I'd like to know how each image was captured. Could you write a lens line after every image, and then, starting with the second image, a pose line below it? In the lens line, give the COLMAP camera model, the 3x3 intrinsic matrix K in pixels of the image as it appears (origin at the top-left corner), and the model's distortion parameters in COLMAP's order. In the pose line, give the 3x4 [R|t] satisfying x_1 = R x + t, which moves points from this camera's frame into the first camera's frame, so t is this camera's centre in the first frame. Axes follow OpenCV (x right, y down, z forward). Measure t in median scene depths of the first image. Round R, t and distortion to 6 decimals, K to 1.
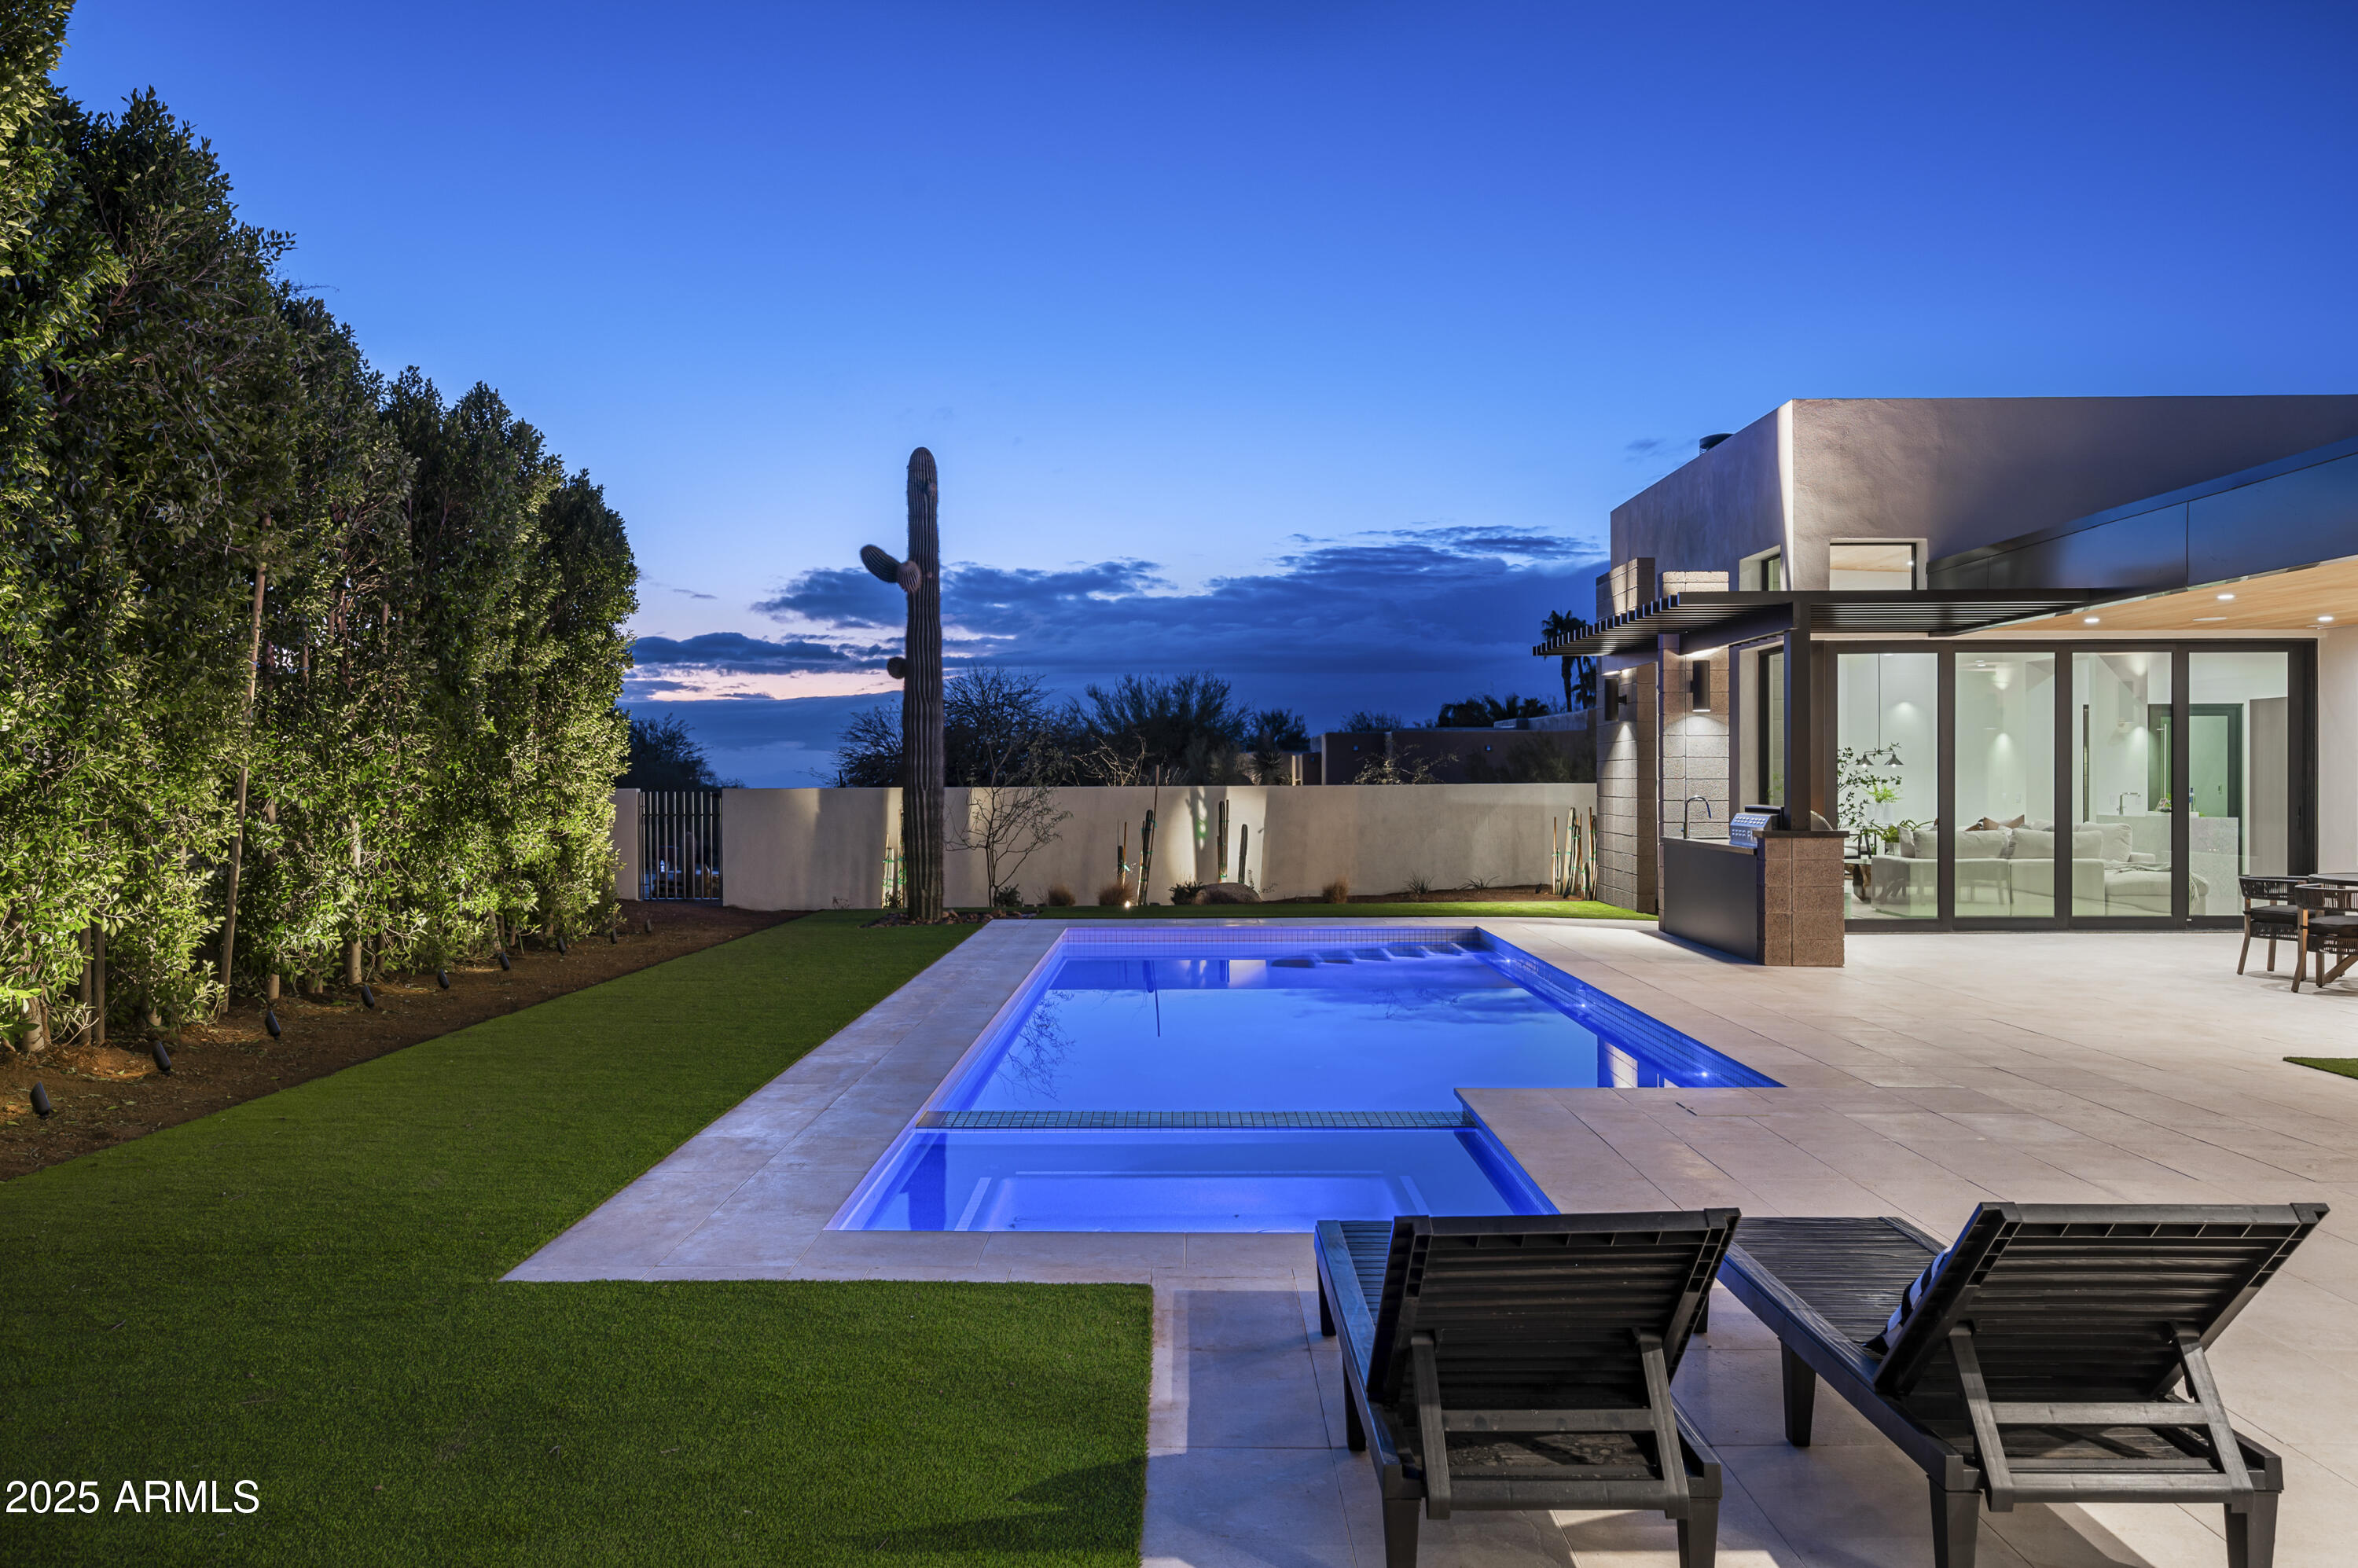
lens RADIAL K [[1737.8, 0, 1177.5], [0, 1737.8, 779.4], [0, 0, 1]] dist [0.008299, 0.002172]
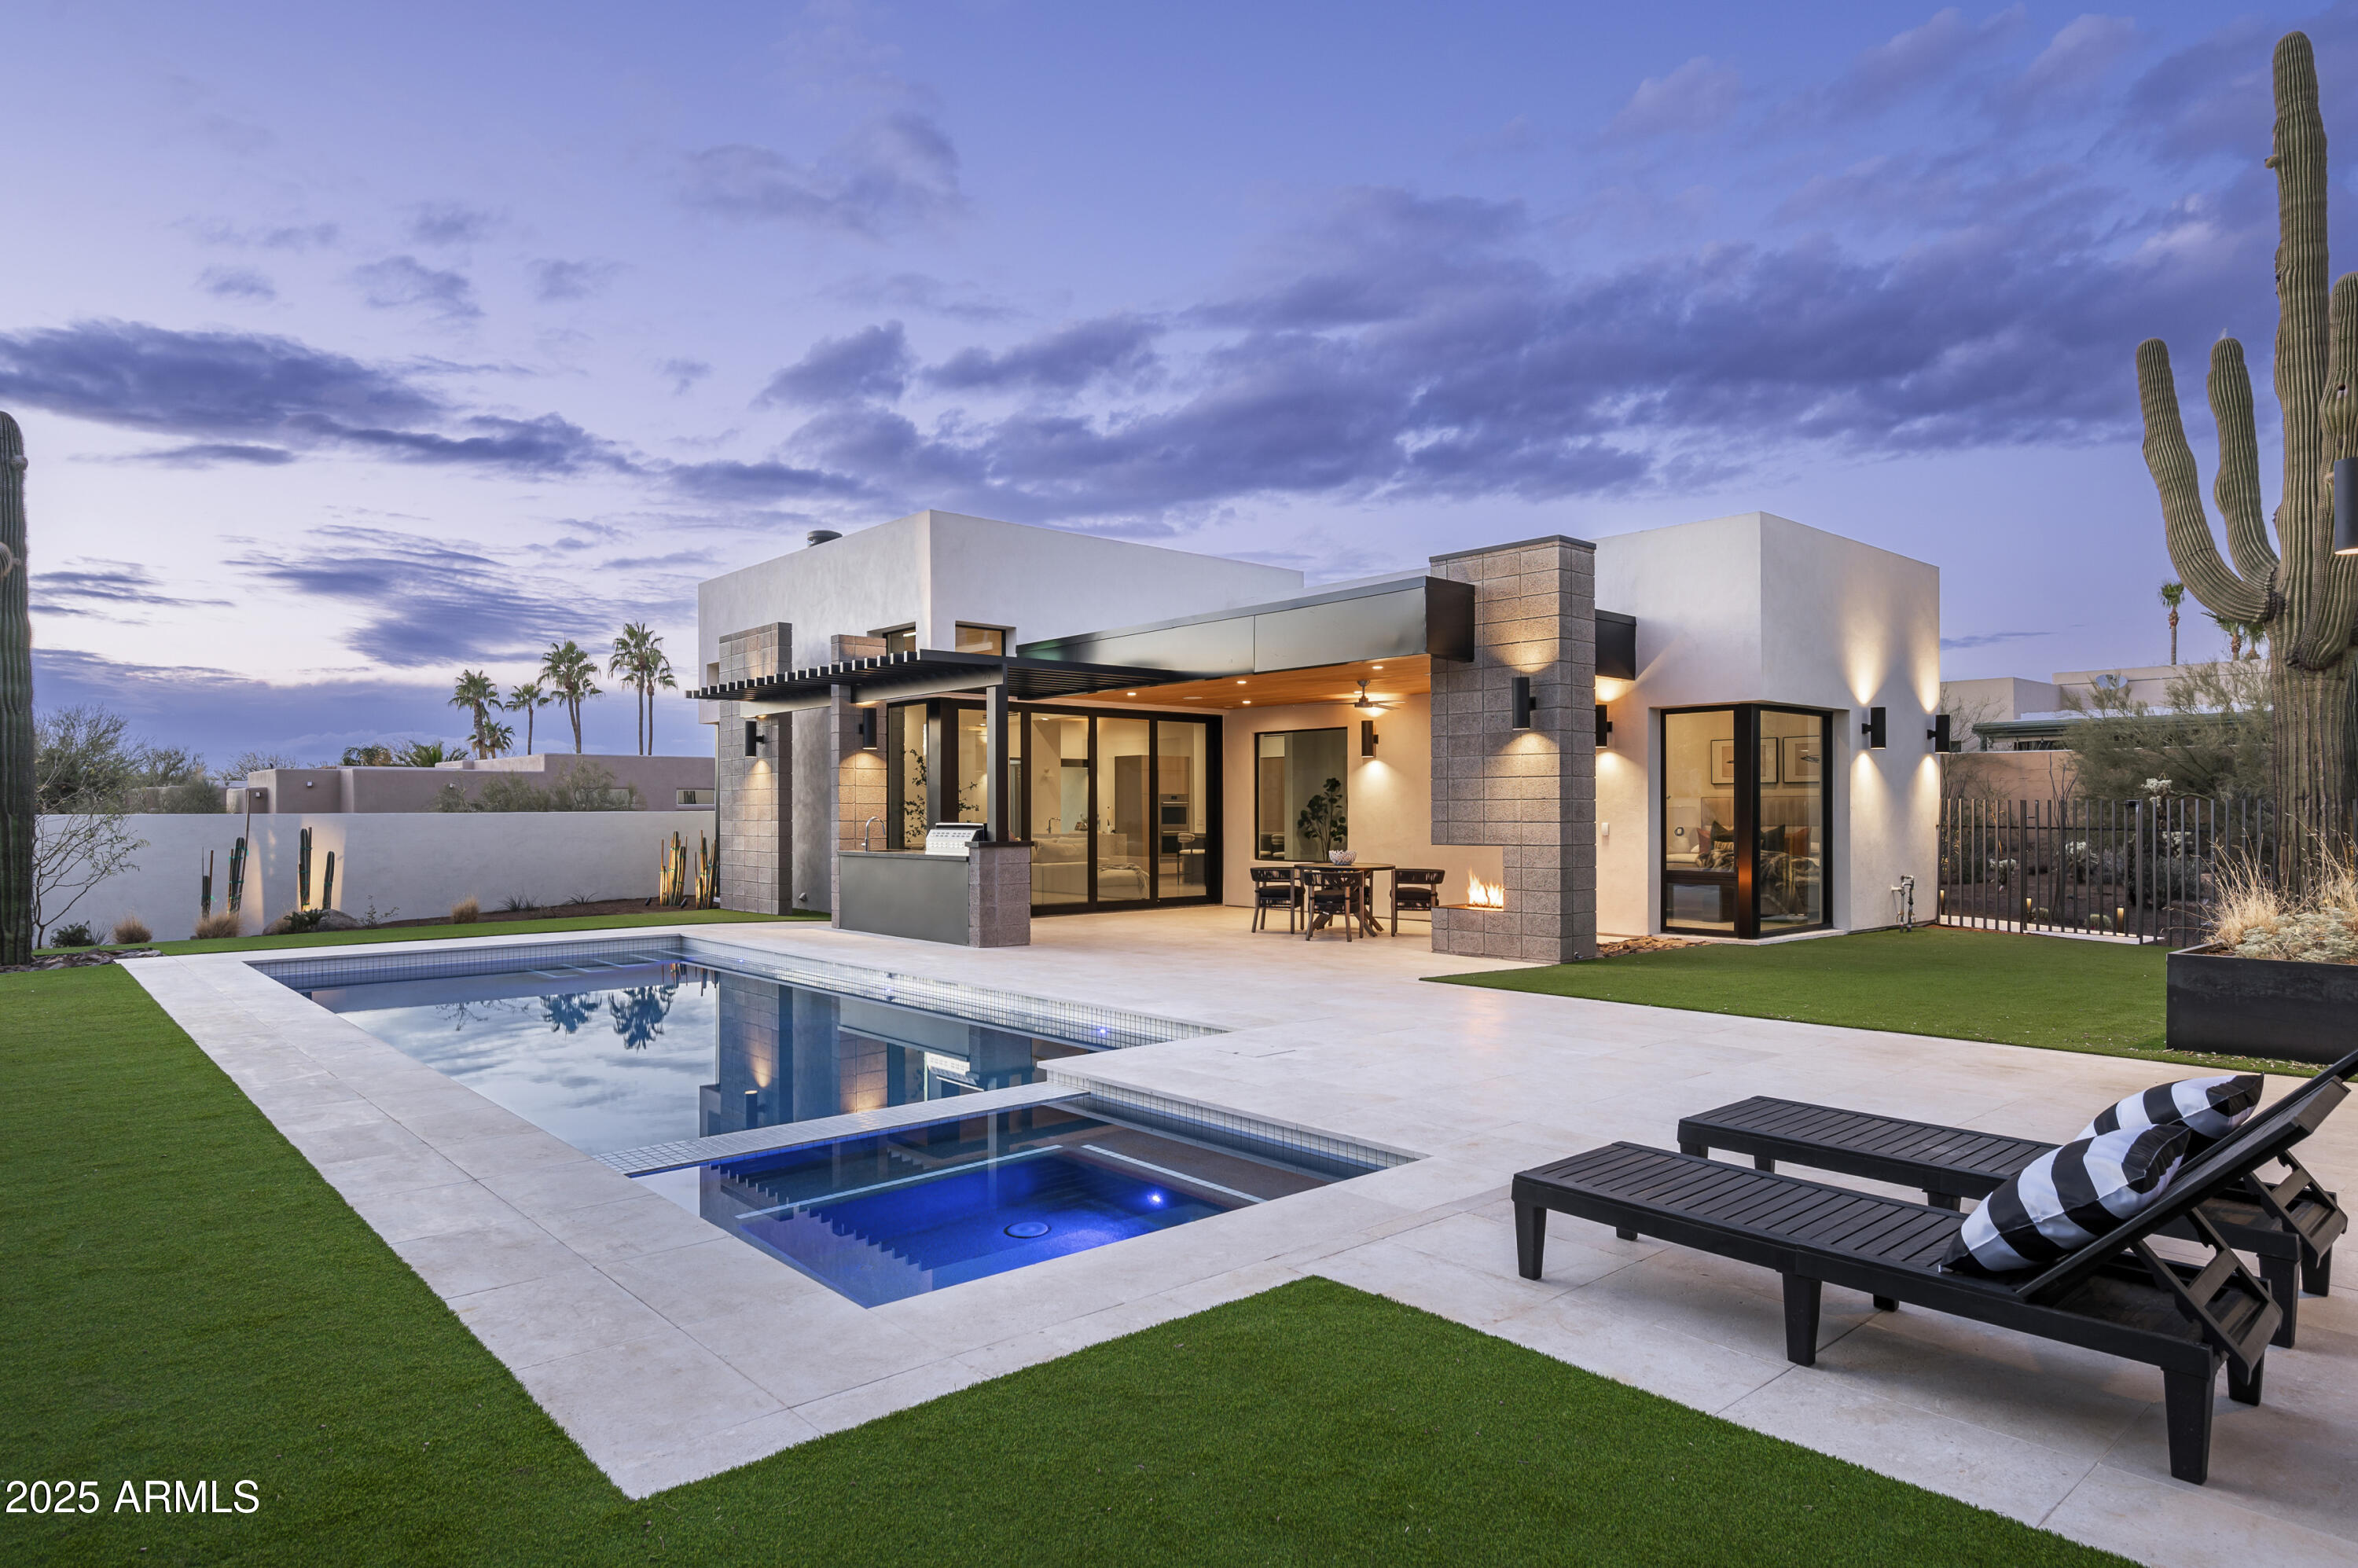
lens RADIAL K [[1334.9, 0, 1178.5], [0, 1334.9, 801.1], [0, 0, 1]] dist [-0.000517, -0.000023]
pose [[0.746820, 0.006421, 0.664996, -0.164314], [0.001289, 0.999938, -0.011102, 0.008781], [-0.665025, 0.009148, 0.746765, 0.138526]]
